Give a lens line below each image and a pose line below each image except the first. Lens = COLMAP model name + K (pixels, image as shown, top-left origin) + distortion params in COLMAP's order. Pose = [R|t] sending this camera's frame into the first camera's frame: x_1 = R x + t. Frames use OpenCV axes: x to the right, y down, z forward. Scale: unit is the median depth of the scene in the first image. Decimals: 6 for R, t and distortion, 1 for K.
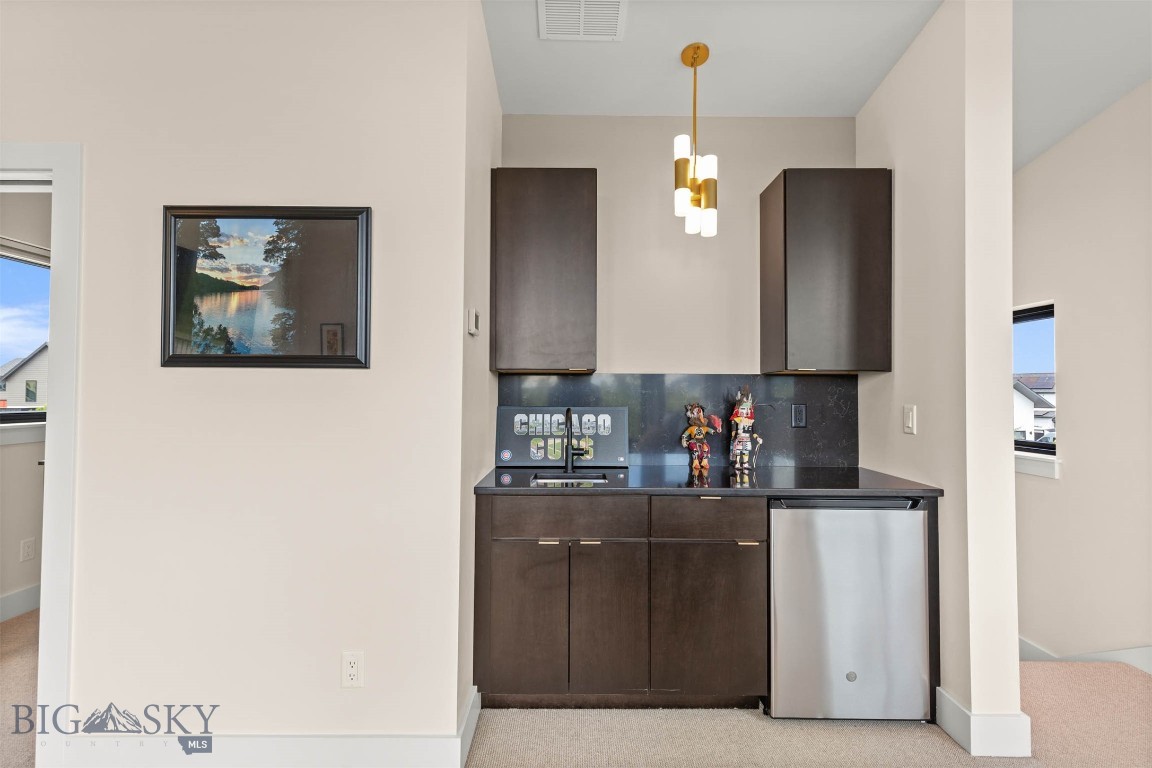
lens RADIAL K [[519.6, 0, 580.2], [0, 519.6, 382.3], [0, 0, 1]] dist [0.006632, -0.000114]
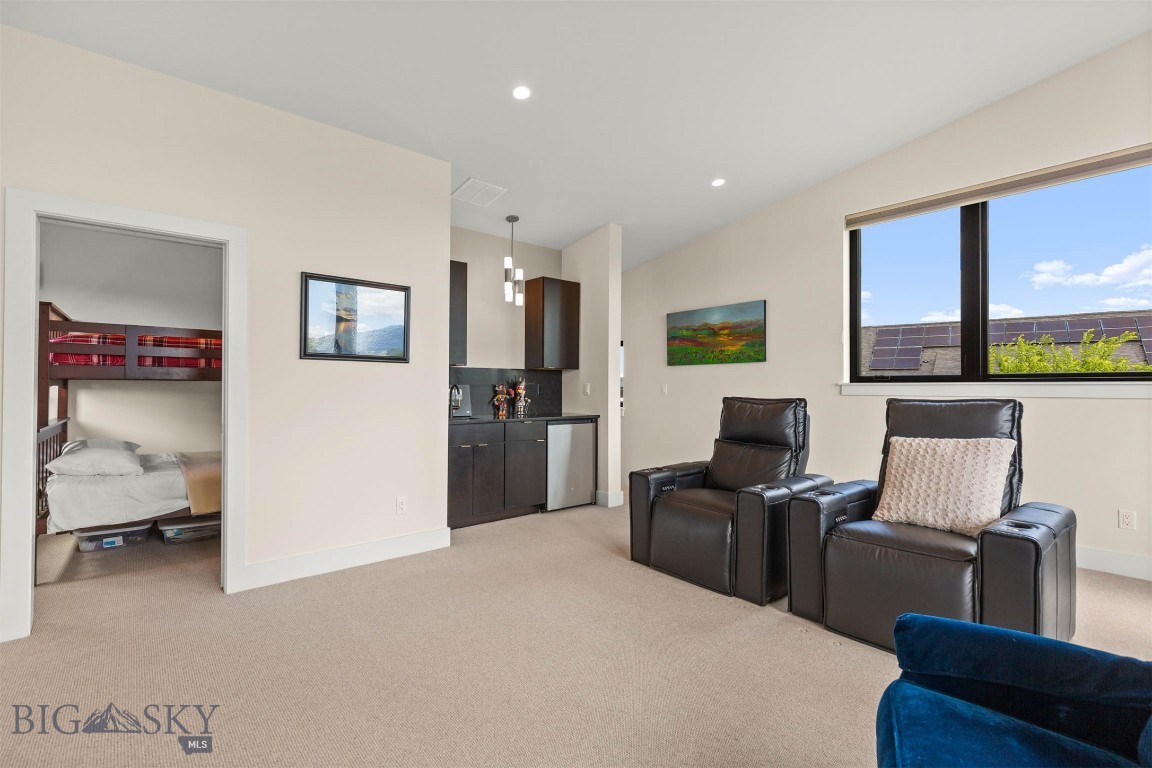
lens RADIAL K [[523.1, 0, 578.6], [0, 523.1, 390.6], [0, 0, 1]] dist [0.008568, -0.000651]
pose [[0.758318, -0.006650, 0.651851, -0.926538], [-0.010425, 0.999696, 0.022327, 0.022629], [-0.651802, -0.023726, 0.758018, -0.775246]]
